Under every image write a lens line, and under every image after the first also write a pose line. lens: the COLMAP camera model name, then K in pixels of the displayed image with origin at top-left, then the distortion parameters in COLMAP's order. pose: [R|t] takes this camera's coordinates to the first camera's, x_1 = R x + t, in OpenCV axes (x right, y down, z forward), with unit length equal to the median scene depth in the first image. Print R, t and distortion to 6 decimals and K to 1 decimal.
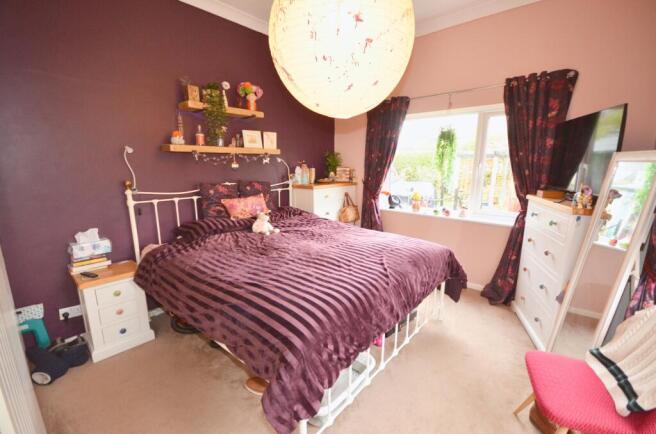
lens RADIAL K [[286.1, 0, 330.1], [0, 286.1, 220.5], [0, 0, 1]] dist [0.015822, -0.015391]
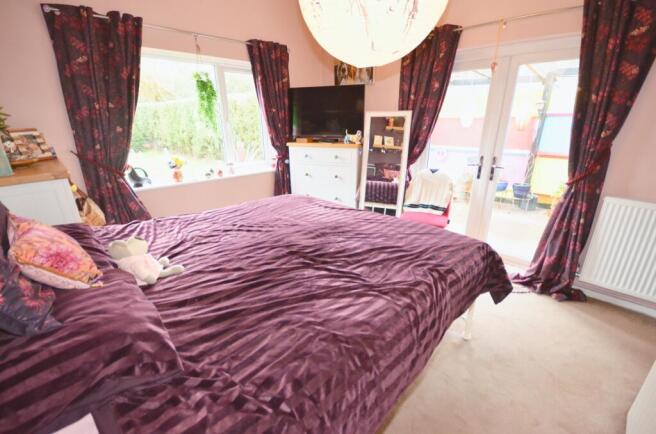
lens RADIAL K [[286.1, 0, 330.1], [0, 286.1, 220.5], [0, 0, 1]] dist [0.015822, -0.015391]
pose [[0.084174, -0.337376, 0.937599, -0.619255], [0.209172, 0.925956, 0.314408, -0.127225], [-0.974249, 0.169655, 0.148511, 0.653879]]
